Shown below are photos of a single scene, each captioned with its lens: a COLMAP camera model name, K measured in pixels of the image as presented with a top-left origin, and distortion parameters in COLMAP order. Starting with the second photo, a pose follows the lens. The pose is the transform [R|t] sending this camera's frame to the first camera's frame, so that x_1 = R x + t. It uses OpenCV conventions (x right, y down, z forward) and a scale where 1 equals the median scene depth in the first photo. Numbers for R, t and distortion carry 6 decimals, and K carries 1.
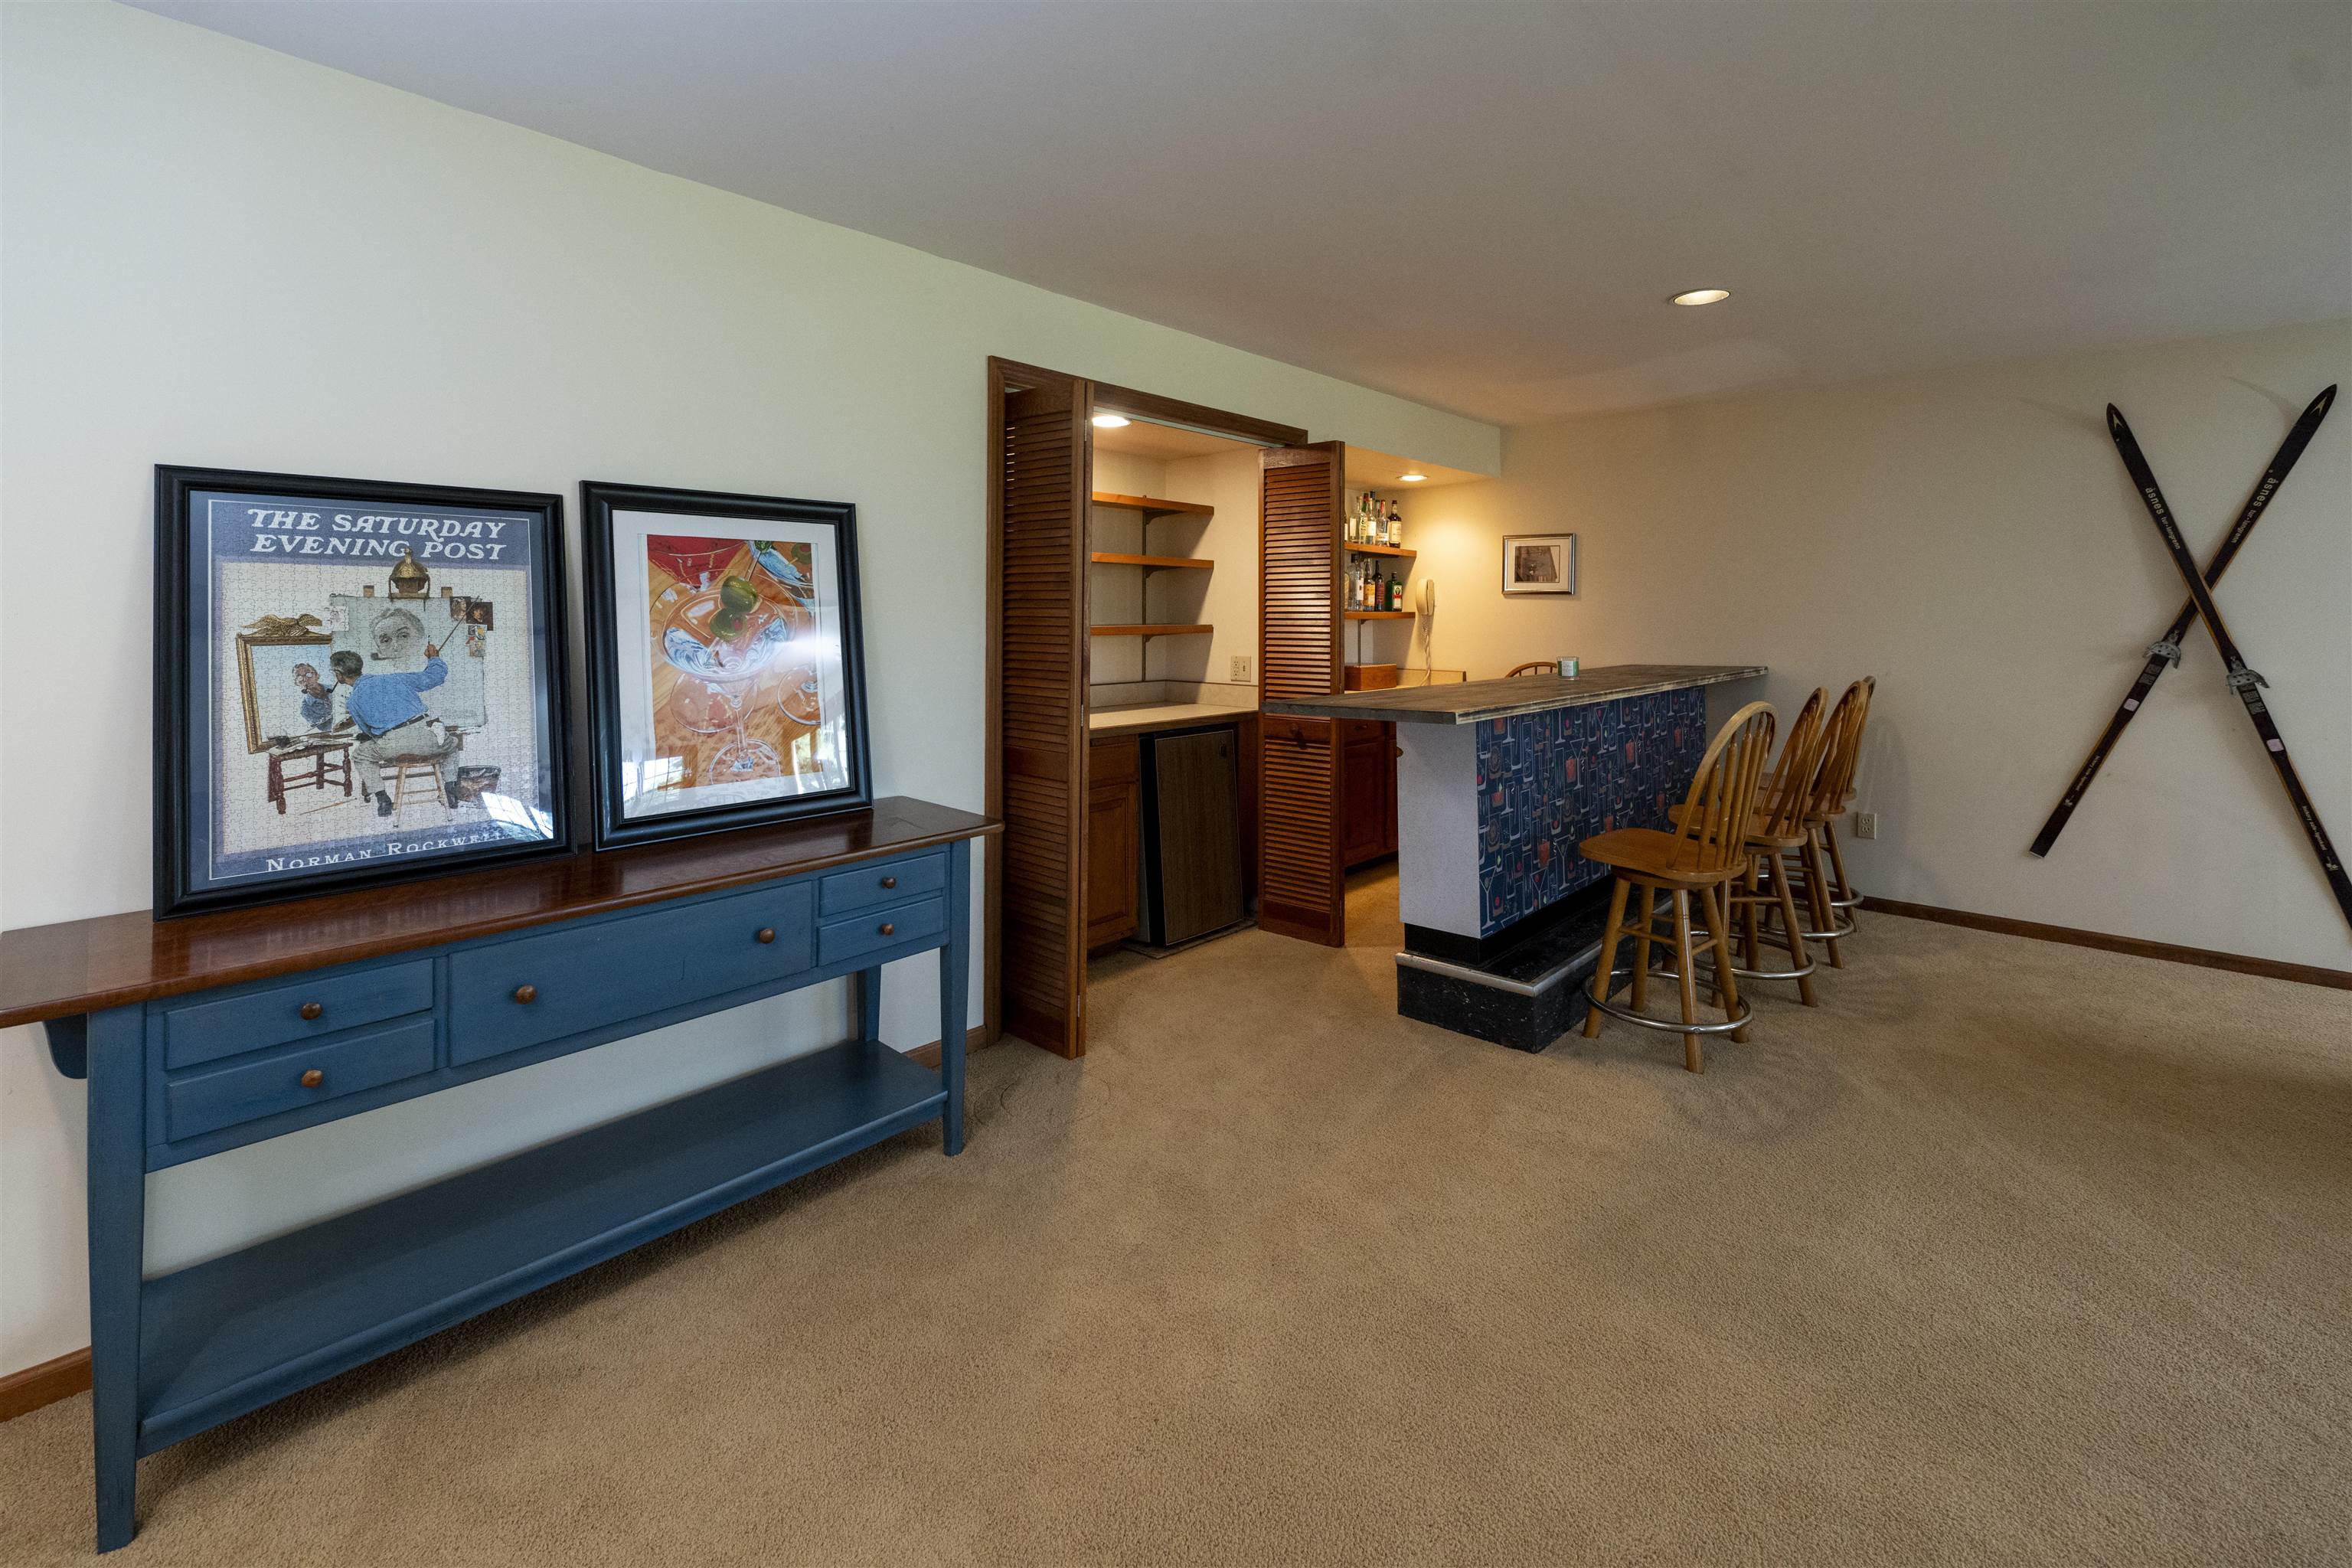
lens RADIAL K [[1020.1, 0, 1180.1], [0, 1020.1, 606.0], [0, 0, 1]] dist [-0.000235, 0.000242]
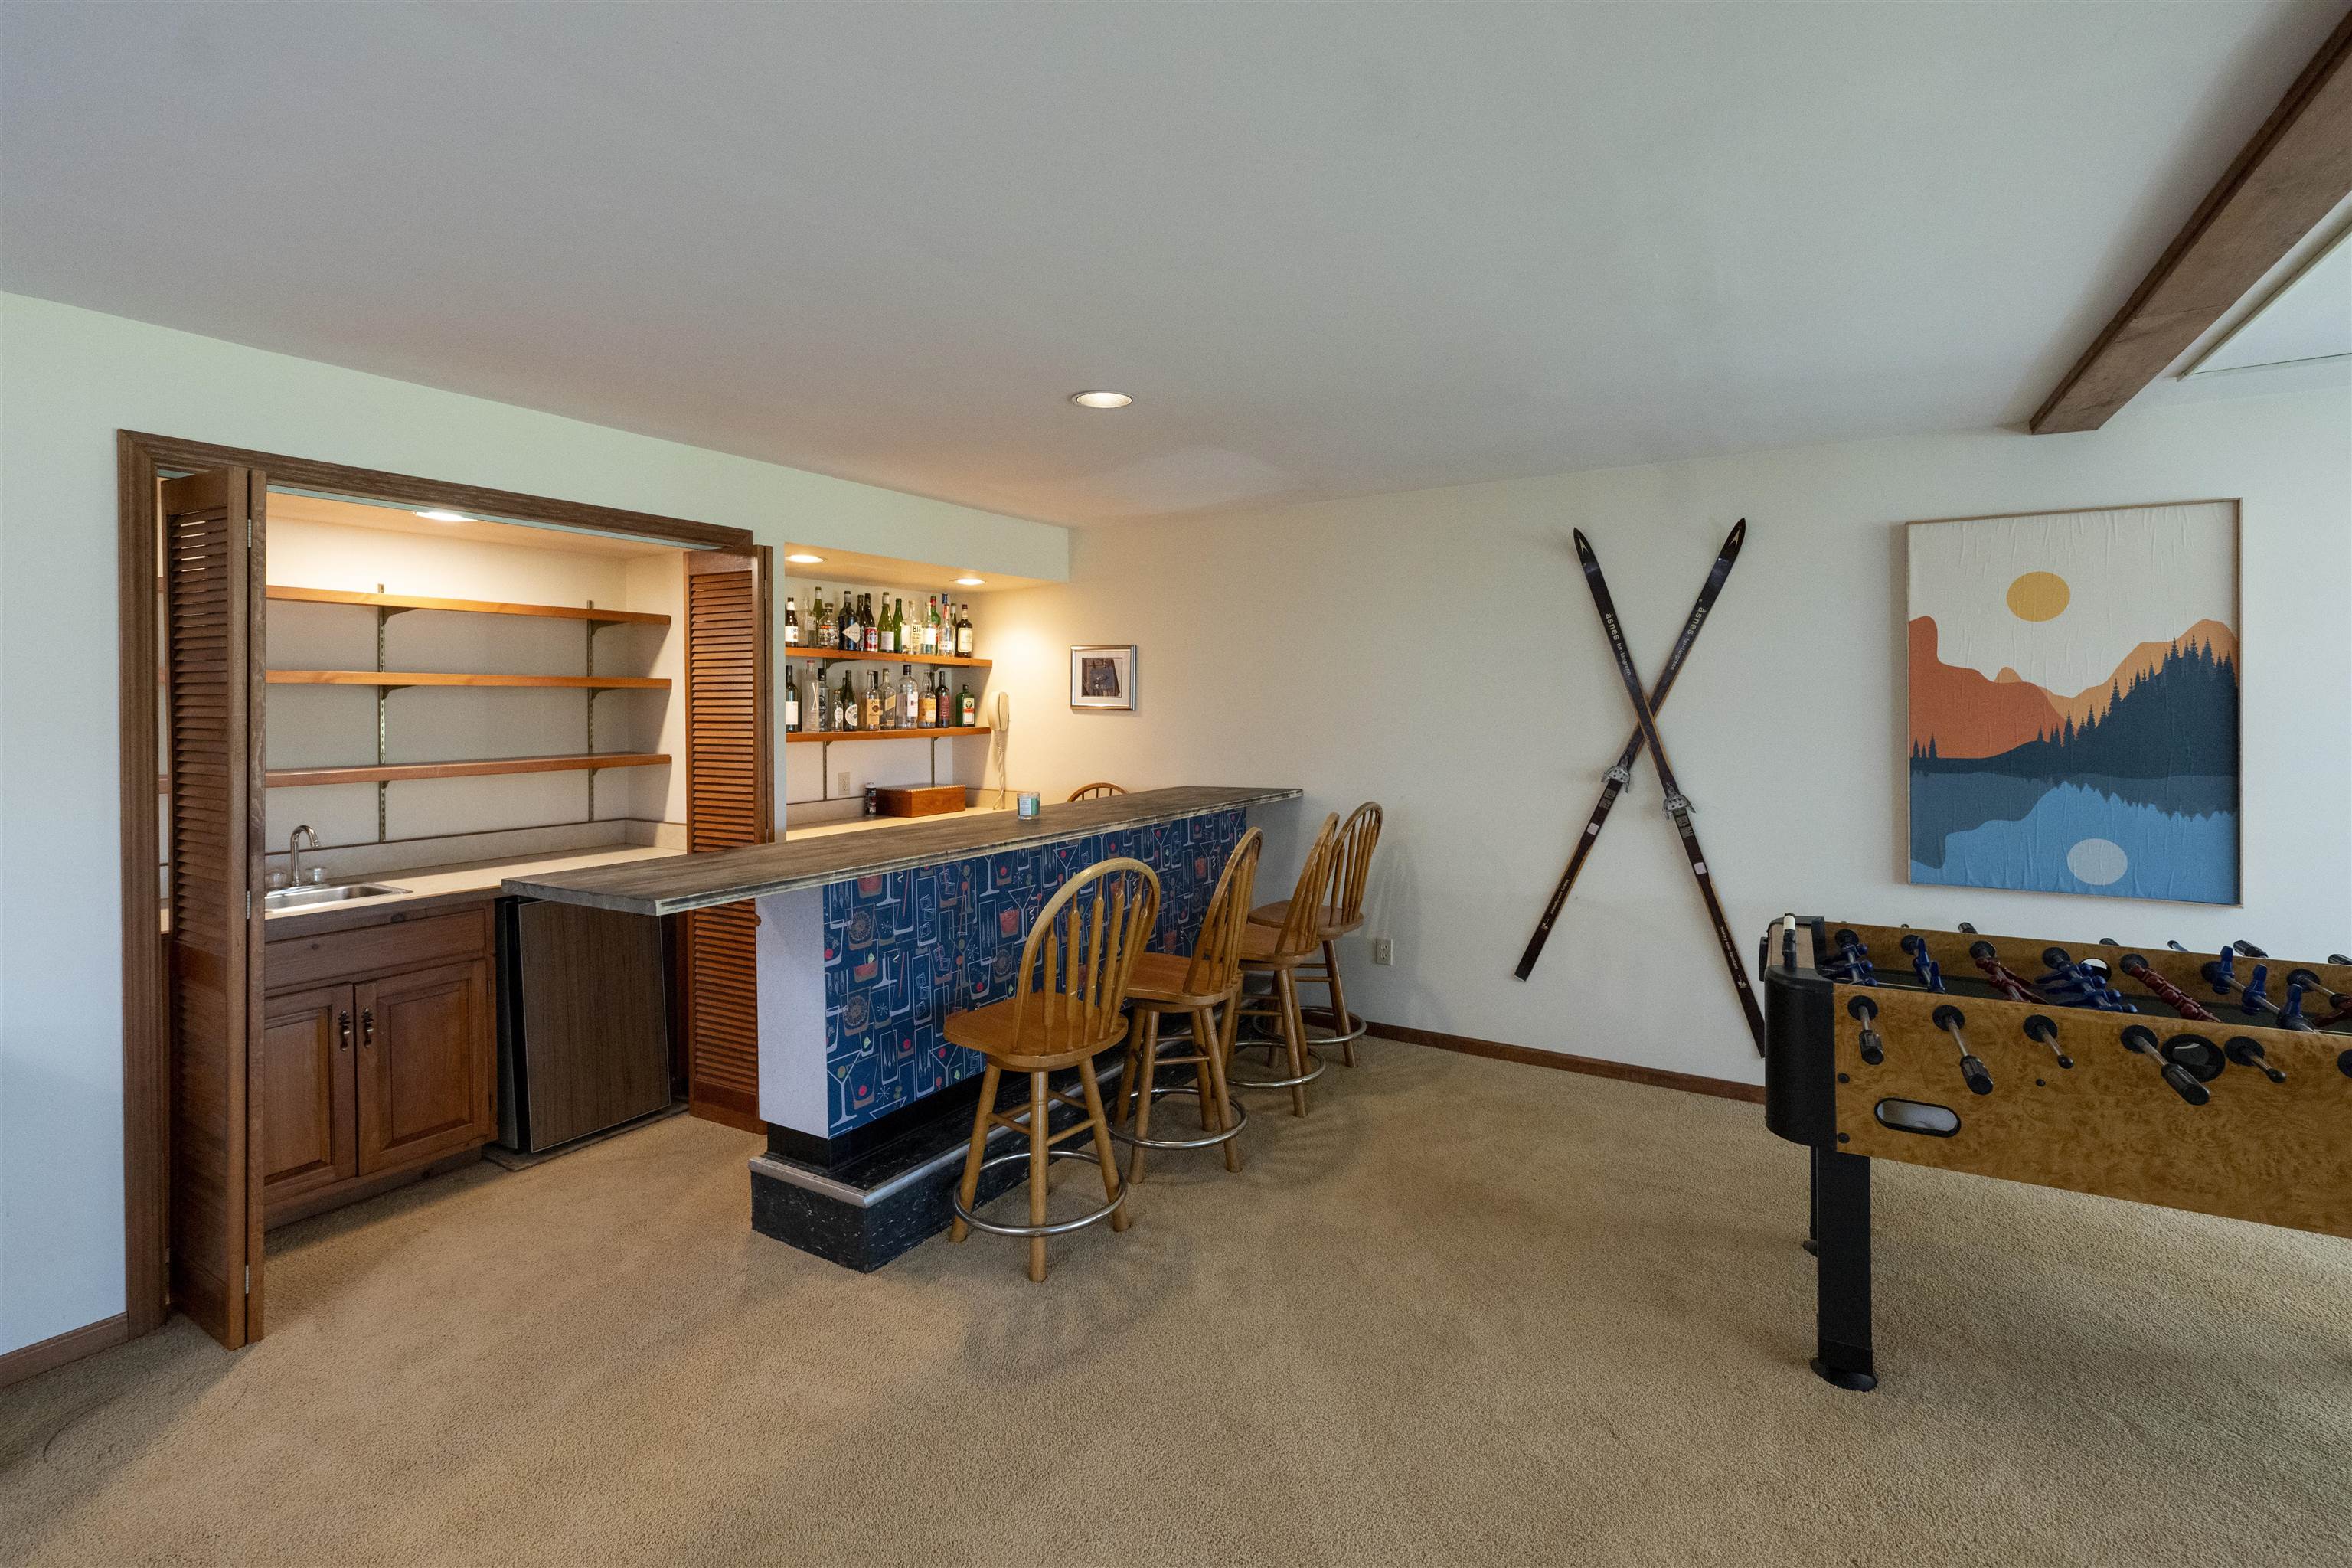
lens RADIAL K [[1047.9, 0, 1203.2], [0, 1047.9, 707.2], [0, 0, 1]] dist [-0.001848, -0.000455]
pose [[0.979749, -0.005074, 0.200164, 0.354961], [0.001877, 0.999868, 0.016155, -0.041488], [-0.200219, -0.015452, 0.979629, 0.066850]]
